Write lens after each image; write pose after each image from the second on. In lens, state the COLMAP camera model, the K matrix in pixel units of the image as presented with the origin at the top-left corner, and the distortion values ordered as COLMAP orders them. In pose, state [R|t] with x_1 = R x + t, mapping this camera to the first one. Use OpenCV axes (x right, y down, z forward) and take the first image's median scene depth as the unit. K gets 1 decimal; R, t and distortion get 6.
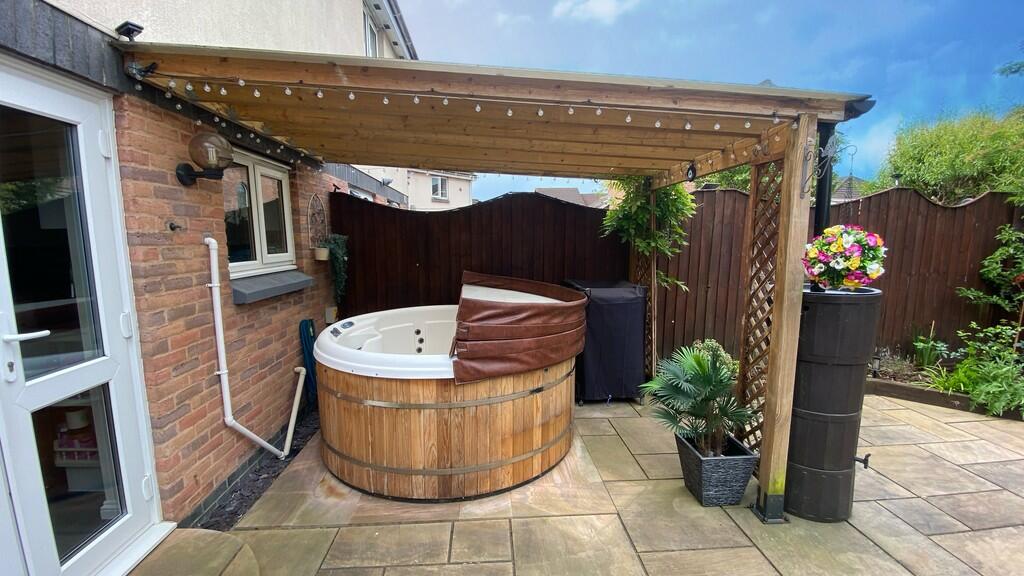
lens RADIAL K [[412.5, 0, 509.9], [0, 412.5, 290.5], [0, 0, 1]] dist [0.021972, -0.020935]
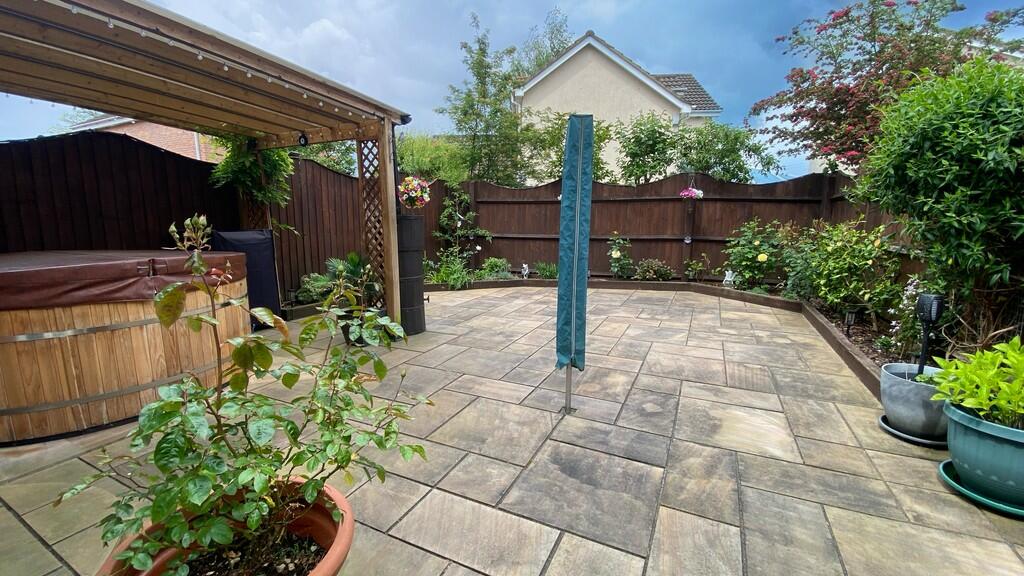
lens RADIAL K [[412.5, 0, 505.8], [0, 412.5, 292.5], [0, 0, 1]] dist [0.021972, -0.020935]
pose [[0.489250, -0.145414, 0.859935, -0.632905], [0.111465, 0.988342, 0.103711, 0.191160], [-0.864991, 0.045112, 0.499755, -0.319128]]
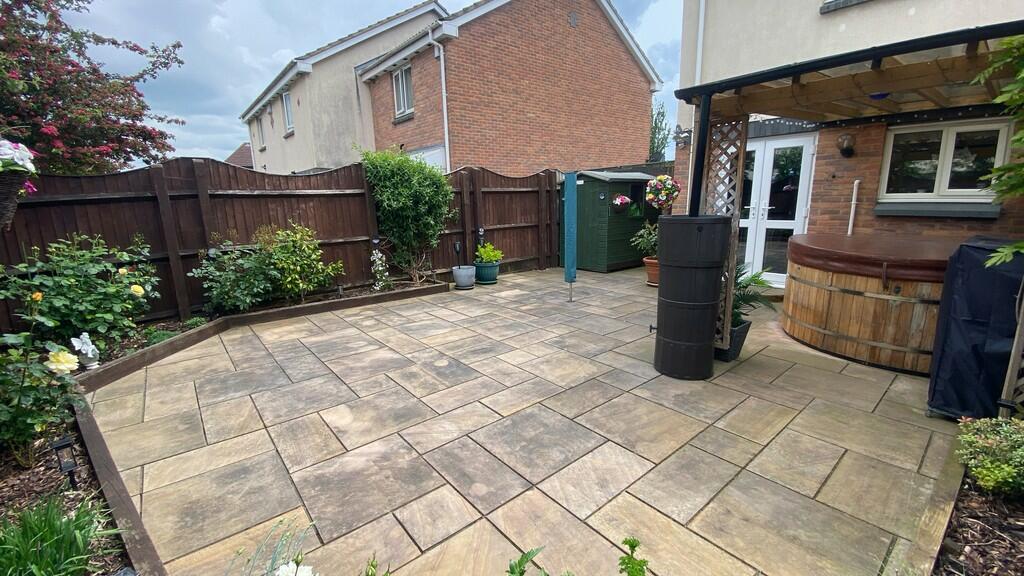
lens RADIAL K [[412.5, 0, 507.0], [0, 412.5, 284.1], [0, 0, 1]] dist [0.021972, -0.020935]
pose [[-0.804408, 0.141073, -0.577084, 1.970561], [-0.046383, 0.953516, 0.297750, -0.163709], [0.592263, 0.266279, -0.760473, 1.652691]]
